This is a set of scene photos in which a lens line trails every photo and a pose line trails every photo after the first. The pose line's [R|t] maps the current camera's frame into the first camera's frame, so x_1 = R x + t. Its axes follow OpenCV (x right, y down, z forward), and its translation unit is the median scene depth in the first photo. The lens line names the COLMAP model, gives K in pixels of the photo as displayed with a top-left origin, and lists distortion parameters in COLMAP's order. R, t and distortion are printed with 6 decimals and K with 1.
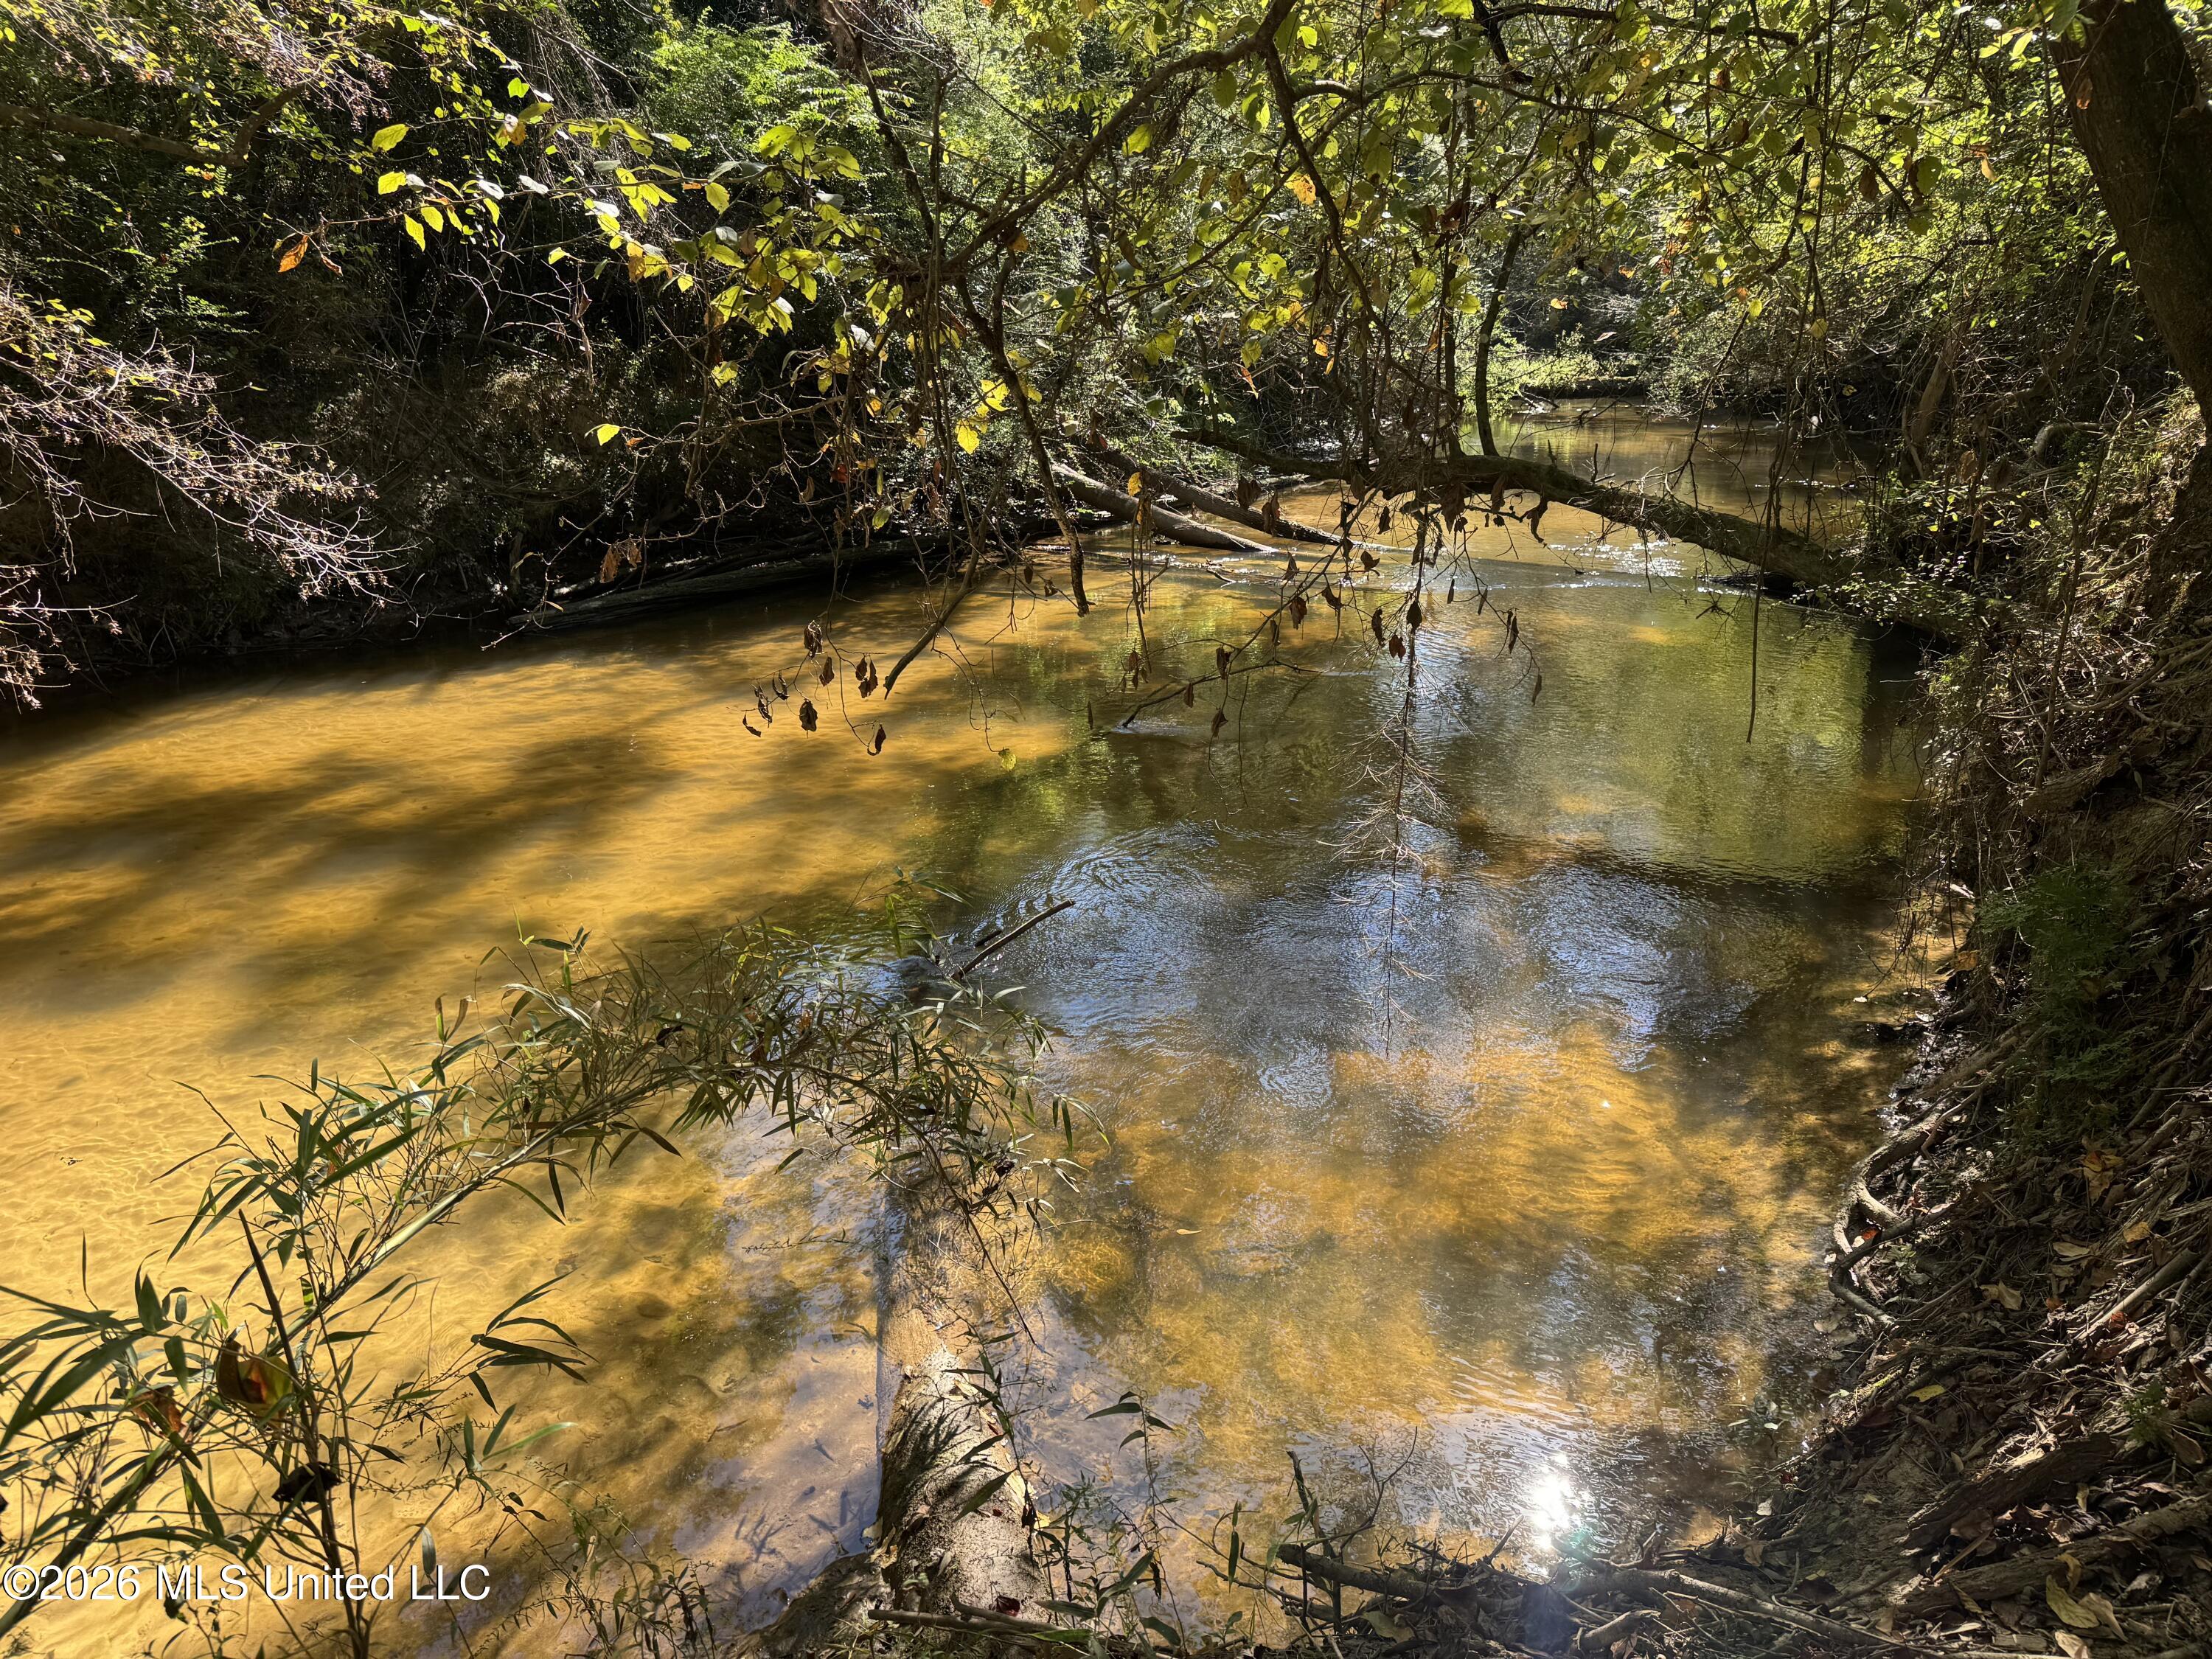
lens RADIAL K [[1493.7, 0, 1084.9], [0, 1493.7, 828.3], [0, 0, 1]] dist [0.003413, -0.013898]
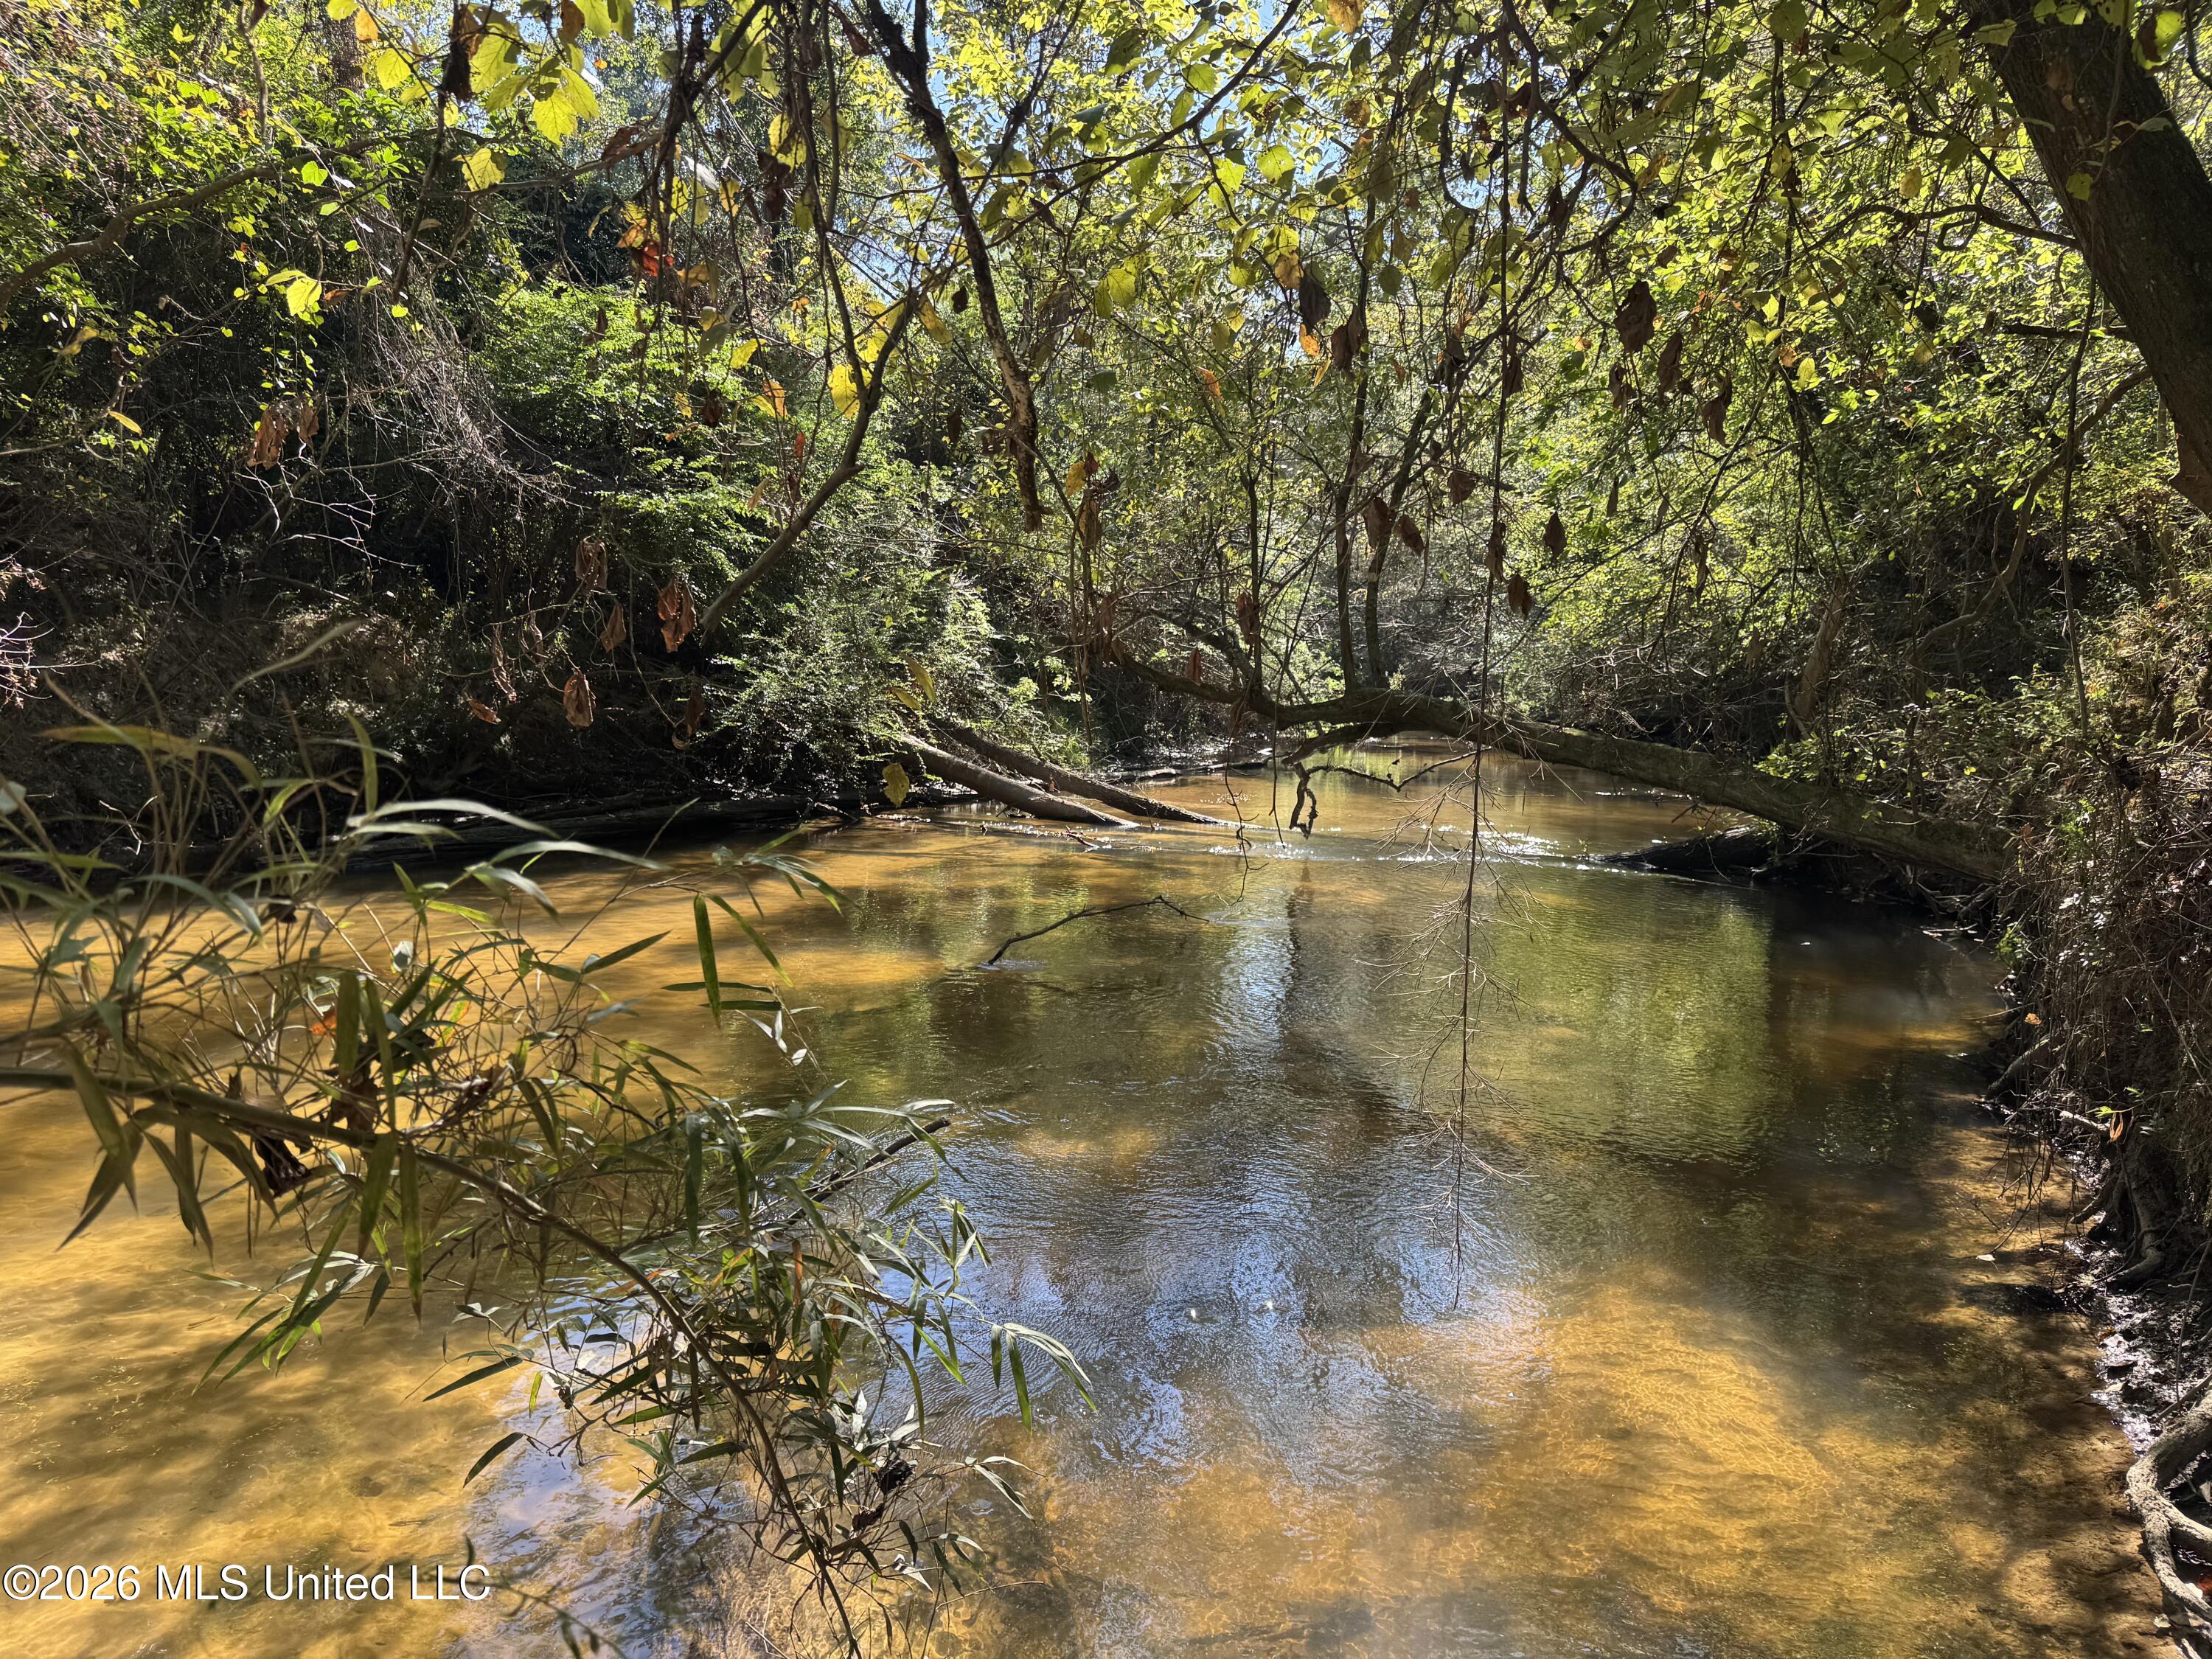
lens RADIAL K [[1493.7, 0, 1091.0], [0, 1493.7, 820.2], [0, 0, 1]] dist [0.003413, -0.013898]
pose [[0.992575, 0.029313, 0.118046, -0.018167], [-0.001051, 0.972556, -0.232666, 0.040332], [-0.121627, 0.230815, 0.965366, 0.134736]]
